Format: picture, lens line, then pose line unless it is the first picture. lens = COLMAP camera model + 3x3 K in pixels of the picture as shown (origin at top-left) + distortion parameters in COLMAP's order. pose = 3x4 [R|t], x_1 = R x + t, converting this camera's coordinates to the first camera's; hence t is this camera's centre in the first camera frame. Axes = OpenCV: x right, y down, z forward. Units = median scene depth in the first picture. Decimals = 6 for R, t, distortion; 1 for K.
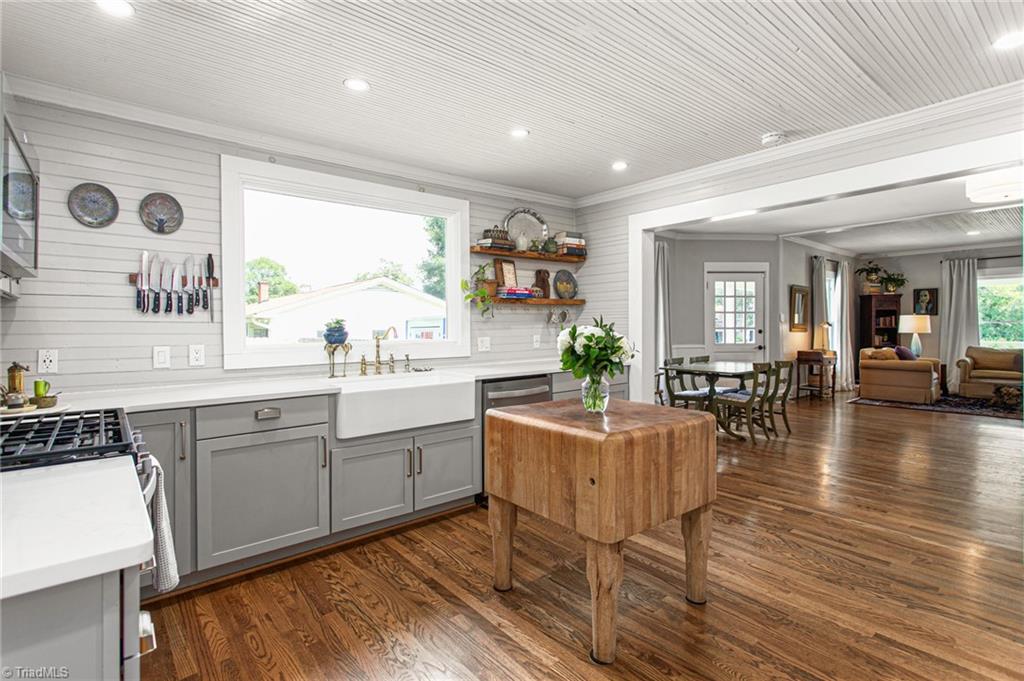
lens RADIAL K [[493.7, 0, 517.0], [0, 493.7, 321.4], [0, 0, 1]] dist [0.002295, 0.000009]
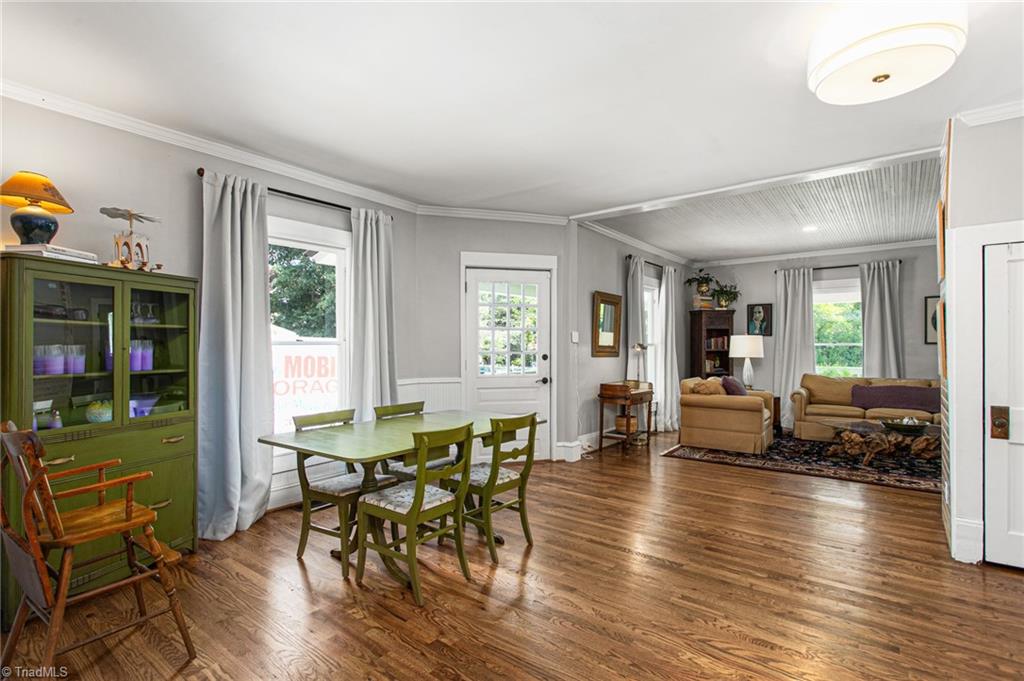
lens RADIAL K [[493.7, 0, 516.0], [0, 493.7, 342.7], [0, 0, 1]] dist [0.002295, 0.000009]
pose [[0.976298, 0.002692, 0.216414, 0.263335], [-0.002891, 0.999996, 0.000604, -0.000128], [-0.216412, -0.001215, 0.976301, 0.296123]]
